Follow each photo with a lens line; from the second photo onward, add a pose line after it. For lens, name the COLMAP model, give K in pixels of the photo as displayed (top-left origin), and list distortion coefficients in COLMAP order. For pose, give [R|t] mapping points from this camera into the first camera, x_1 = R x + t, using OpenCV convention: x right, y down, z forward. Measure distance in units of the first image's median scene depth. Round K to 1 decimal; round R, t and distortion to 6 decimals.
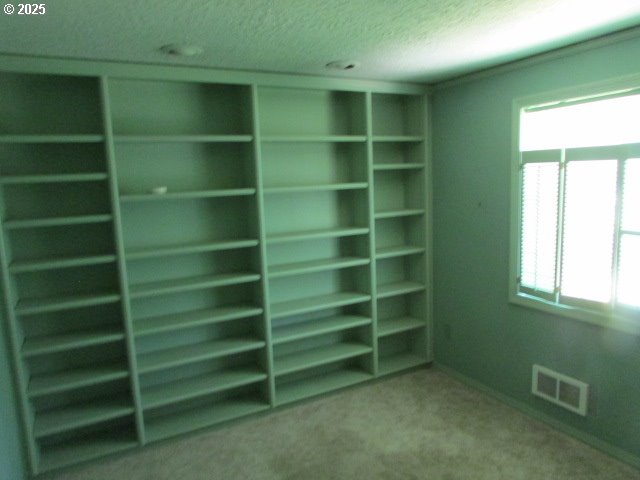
lens RADIAL K [[455.5, 0, 319.9], [0, 455.5, 242.0], [0, 0, 1]] dist [-0.030417, 0.006922]
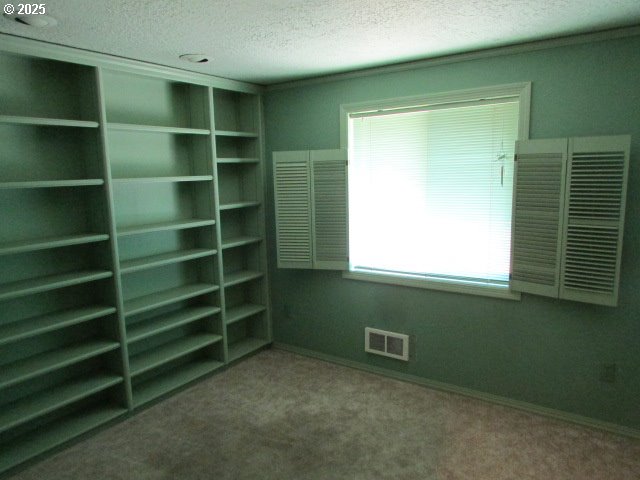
lens RADIAL K [[455.5, 0, 323.2], [0, 455.5, 239.7], [0, 0, 1]] dist [-0.030417, 0.006922]
pose [[0.888576, -0.049350, 0.456067, -0.161434], [0.051524, 0.998642, 0.007675, 0.022540], [-0.455827, 0.016679, 0.889912, -0.028565]]
